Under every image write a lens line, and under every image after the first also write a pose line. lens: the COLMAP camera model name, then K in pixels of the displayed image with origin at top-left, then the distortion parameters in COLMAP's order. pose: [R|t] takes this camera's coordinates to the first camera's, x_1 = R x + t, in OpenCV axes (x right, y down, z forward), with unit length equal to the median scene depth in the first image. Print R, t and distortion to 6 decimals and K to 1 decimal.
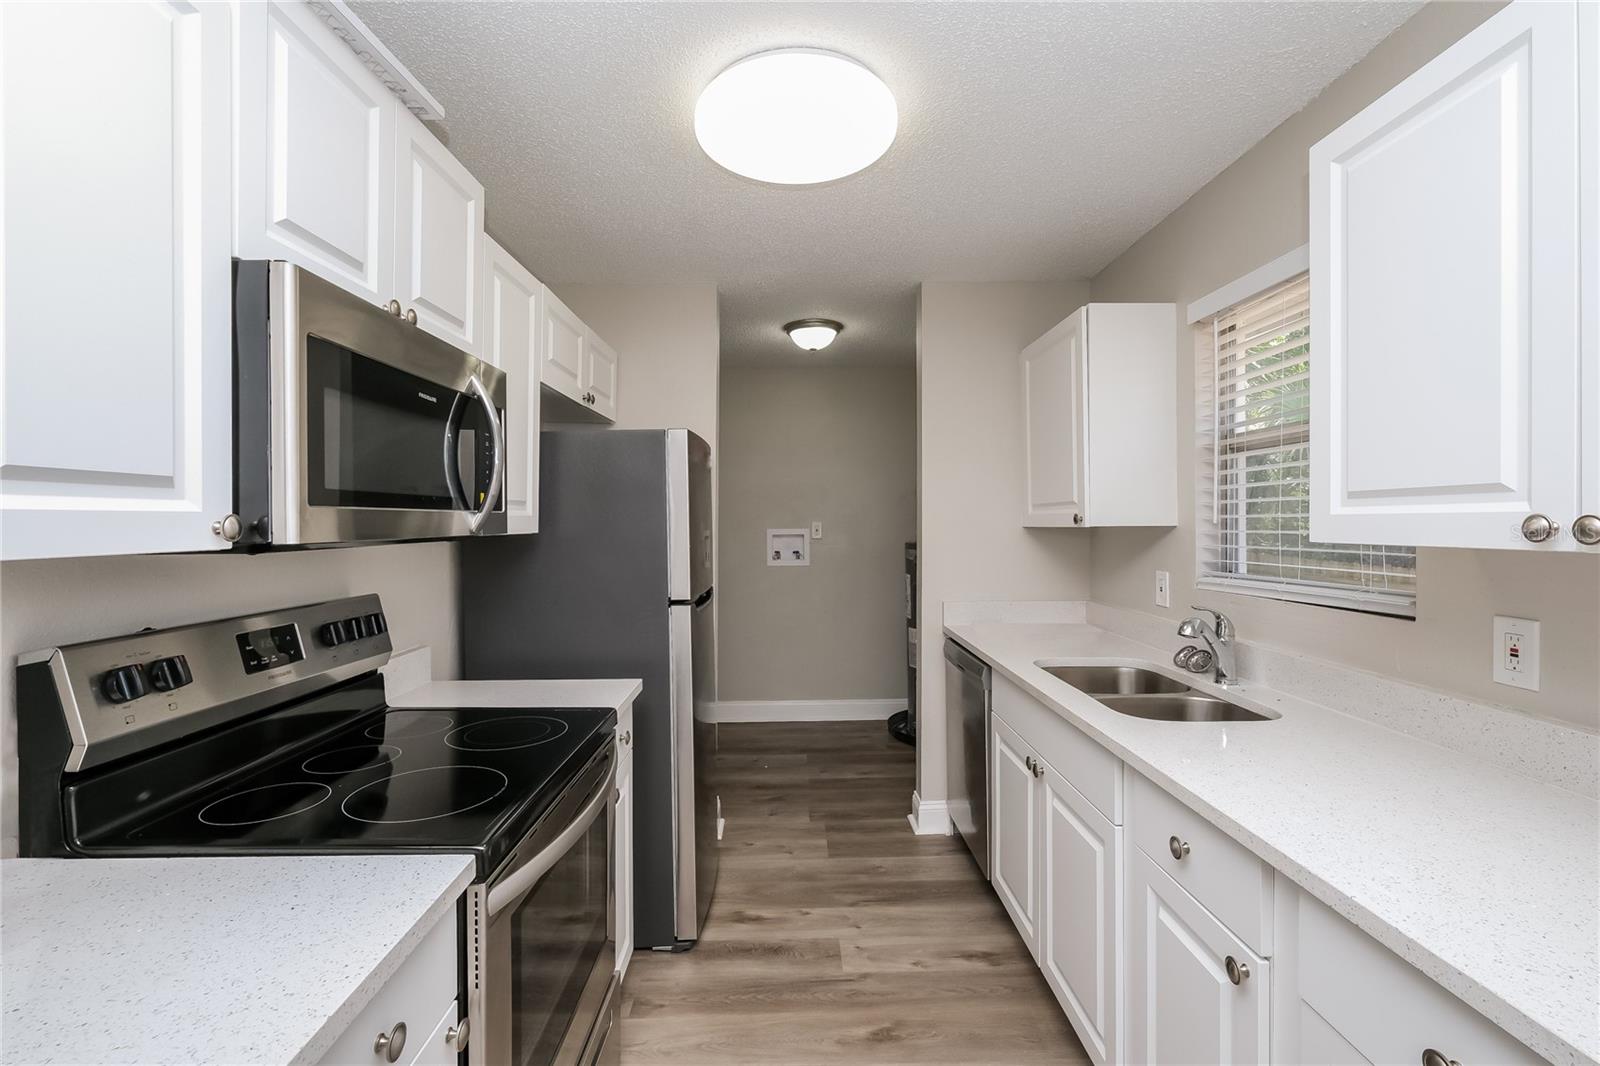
lens RADIAL K [[711.8, 0, 804.4], [0, 711.8, 530.2], [0, 0, 1]] dist [-0.000908, -0.000570]
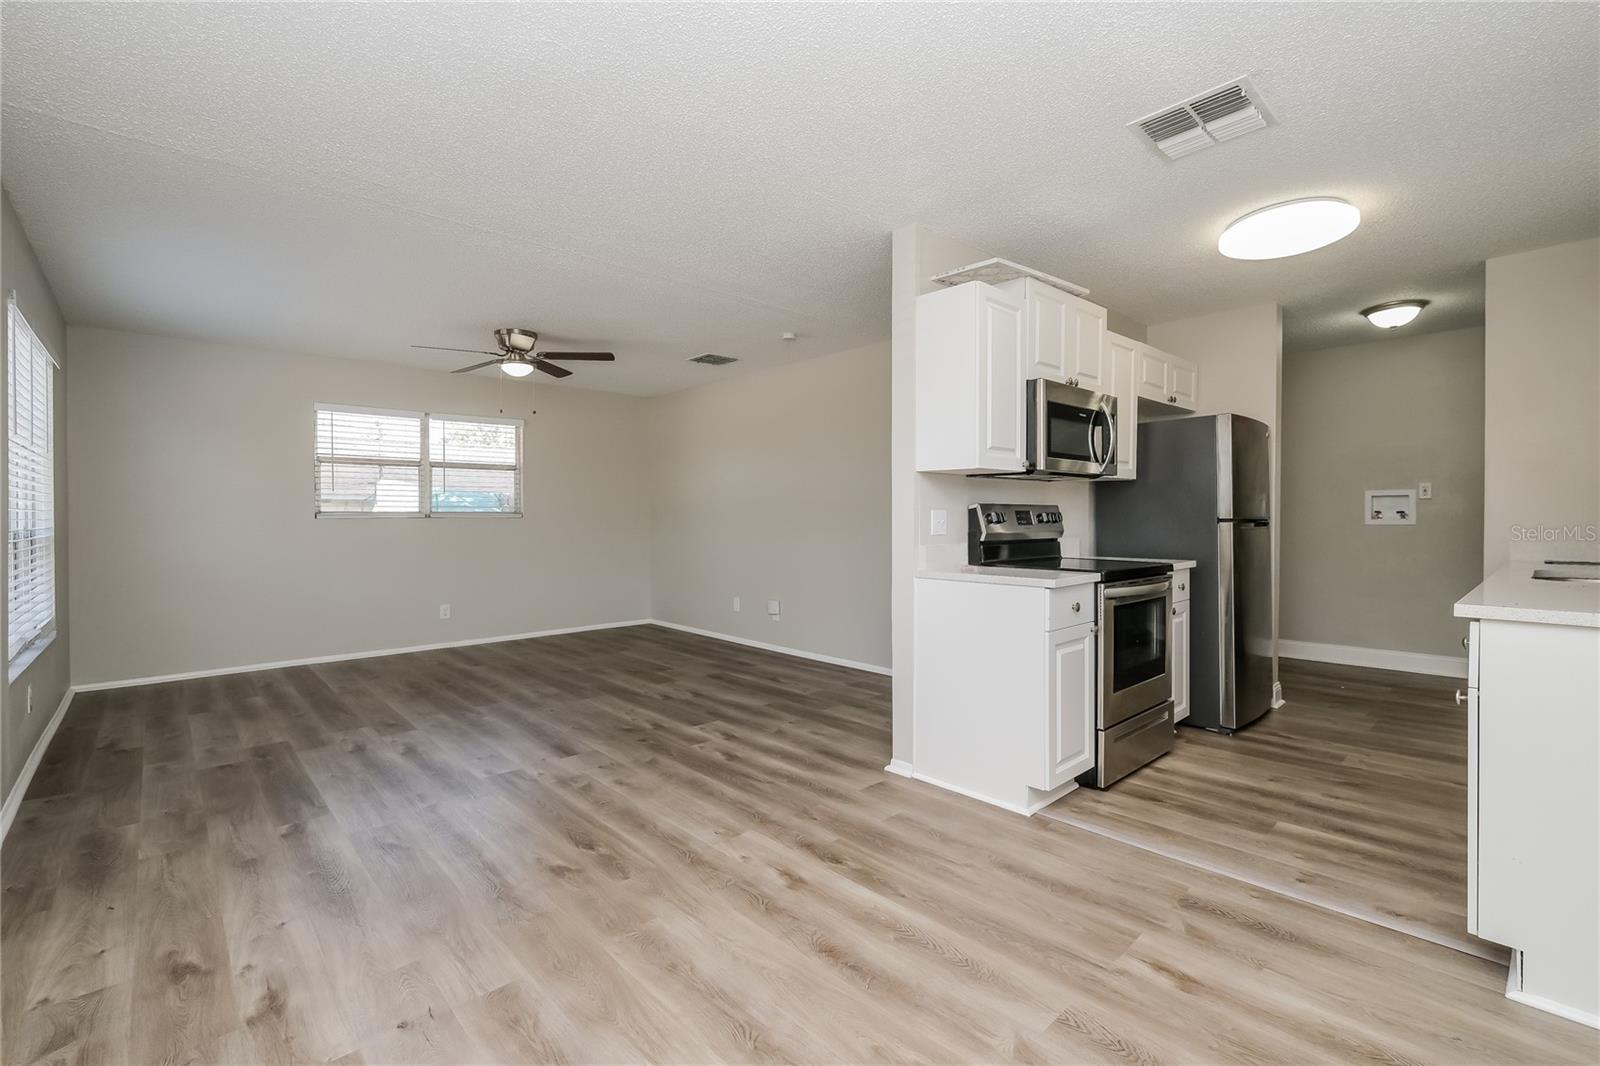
lens RADIAL K [[711.8, 0, 804.4], [0, 711.8, 530.2], [0, 0, 1]] dist [-0.000908, -0.000570]
pose [[0.675115, 0.009533, -0.737651, 0.426237], [-0.003627, 0.999947, 0.009603, 0.127984], [0.737704, -0.003807, 0.675114, -0.916165]]
